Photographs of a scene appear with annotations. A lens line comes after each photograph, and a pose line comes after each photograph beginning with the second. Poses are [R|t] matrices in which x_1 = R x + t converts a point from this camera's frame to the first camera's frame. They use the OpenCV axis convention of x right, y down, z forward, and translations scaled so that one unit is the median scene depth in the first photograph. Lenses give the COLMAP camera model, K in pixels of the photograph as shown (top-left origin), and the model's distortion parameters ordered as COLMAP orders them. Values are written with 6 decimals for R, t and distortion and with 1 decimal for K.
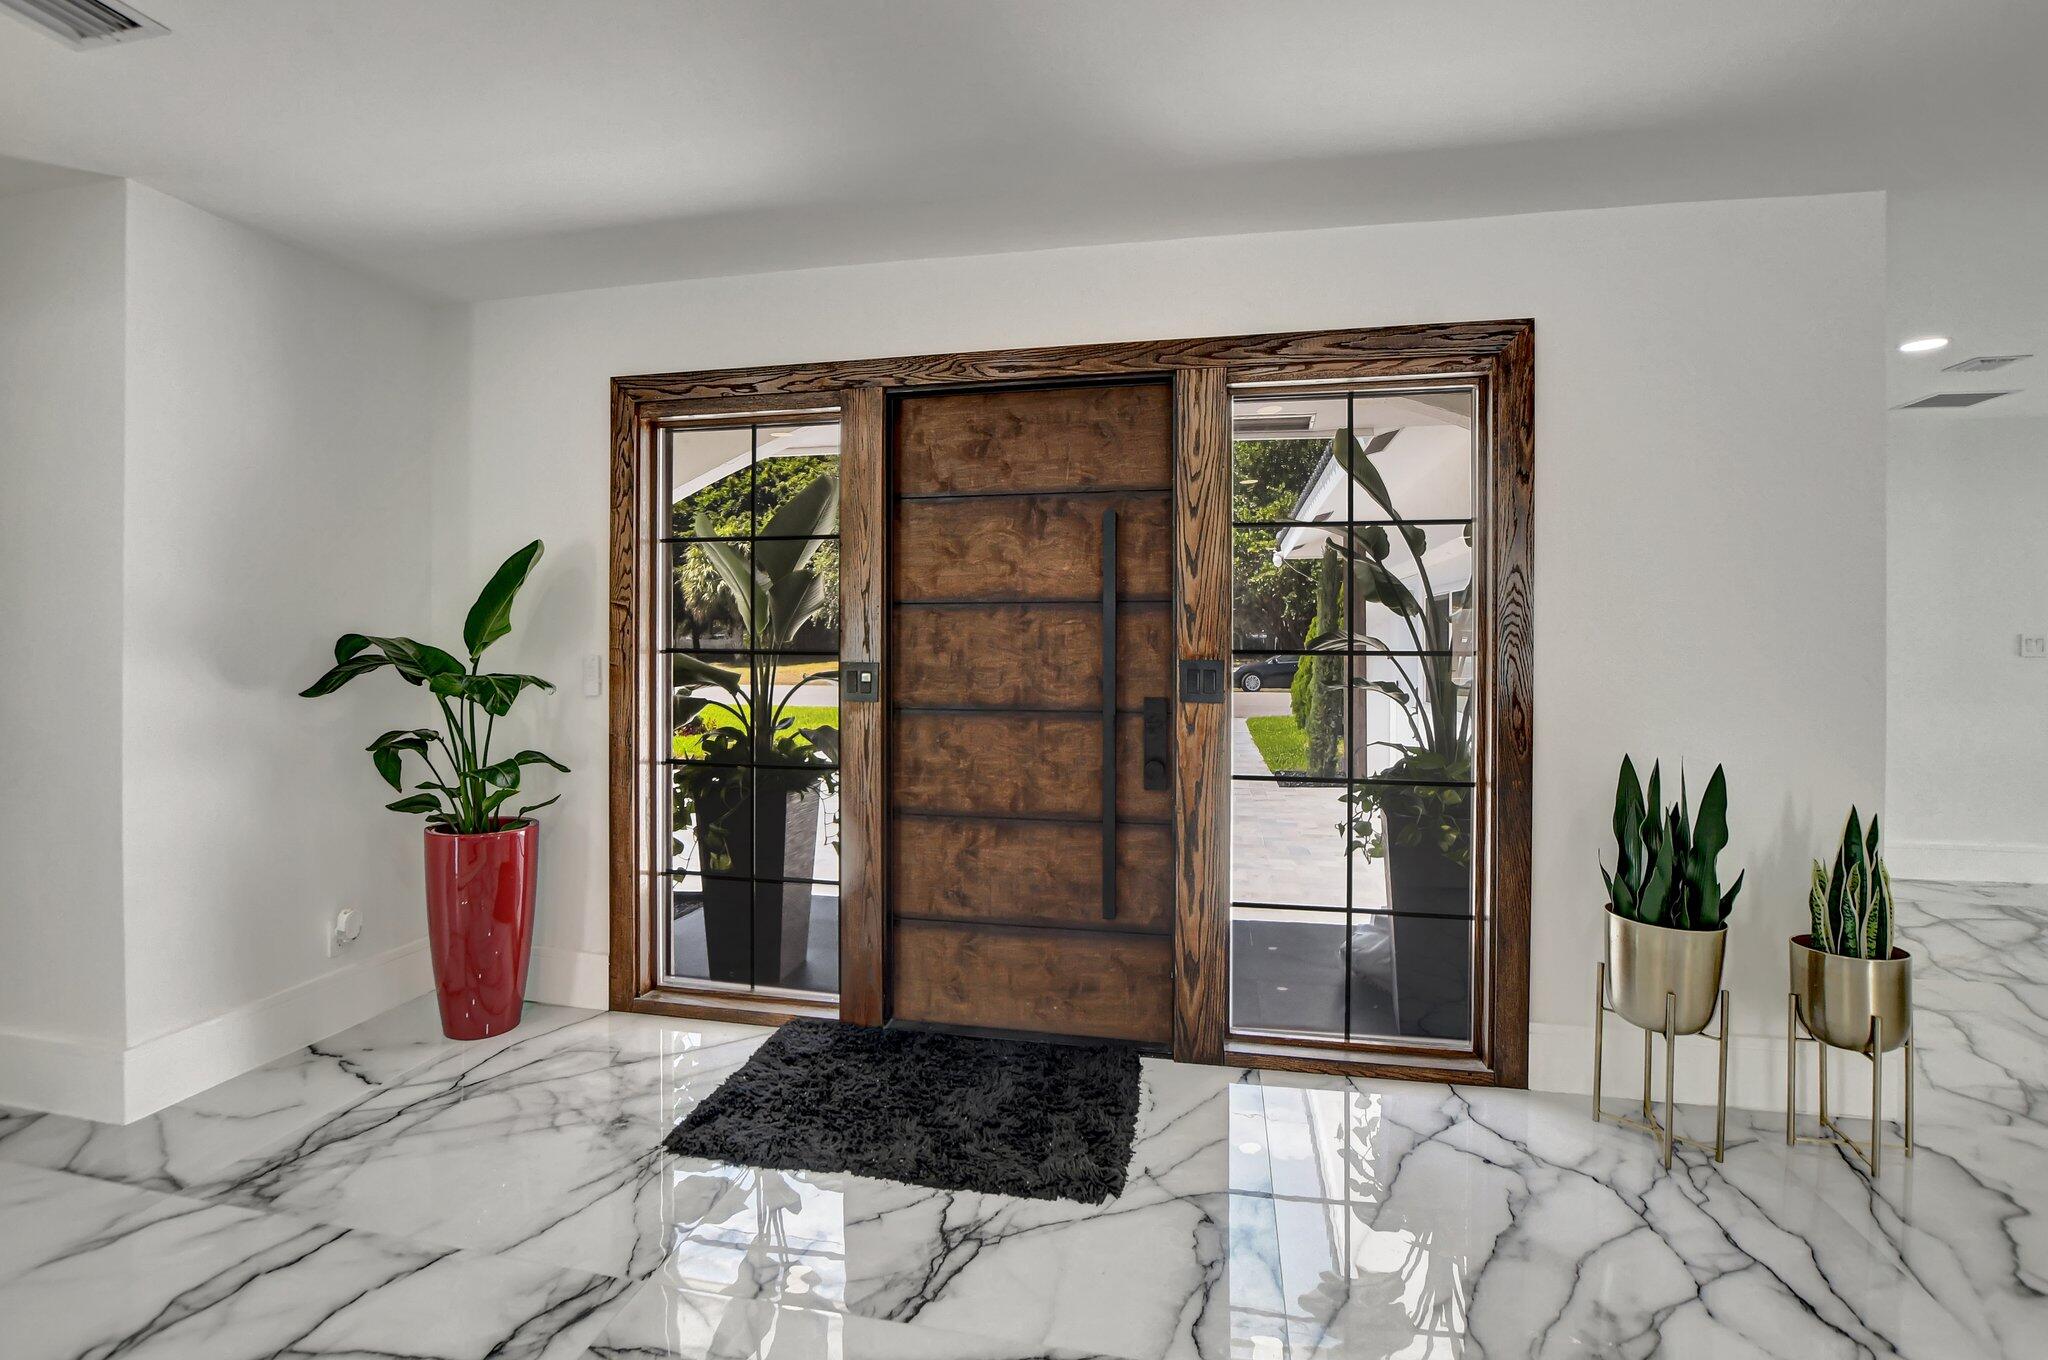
lens RADIAL K [[941.2, 0, 1022.4], [0, 941.2, 645.2], [0, 0, 1]] dist [-0.035122, 0.000187]
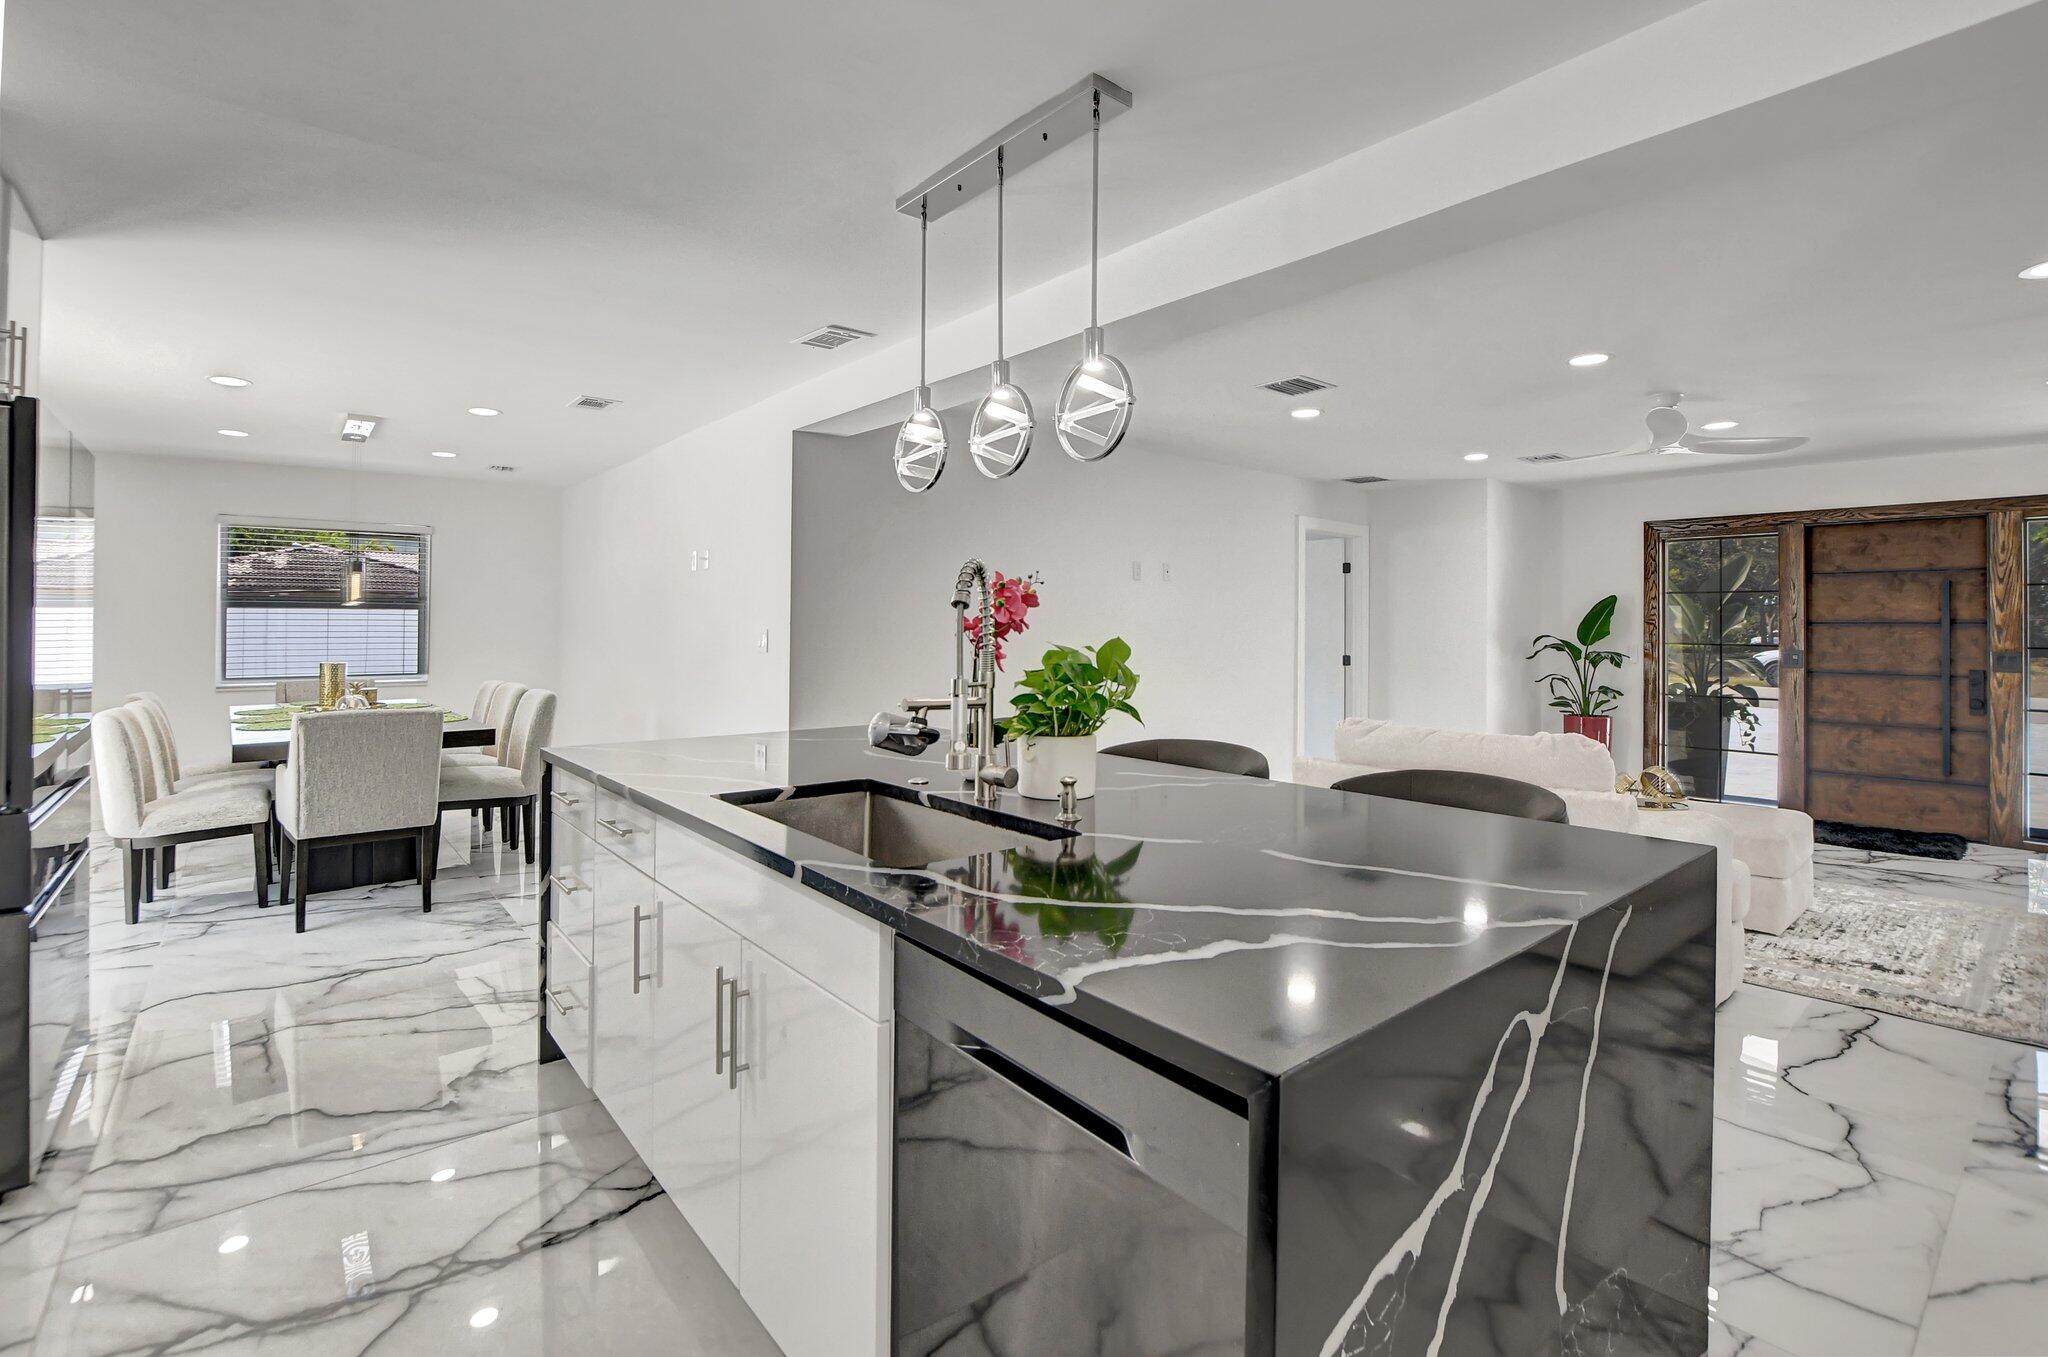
lens RADIAL K [[934.1, 0, 1026.9], [0, 934.1, 615.6], [0, 0, 1]] dist [-0.020103, 0.000577]
pose [[0.786779, -0.004963, -0.617215, -0.250161], [-0.002633, 0.999932, -0.011398, -0.033418], [0.617229, 0.010593, 0.786712, -1.802297]]
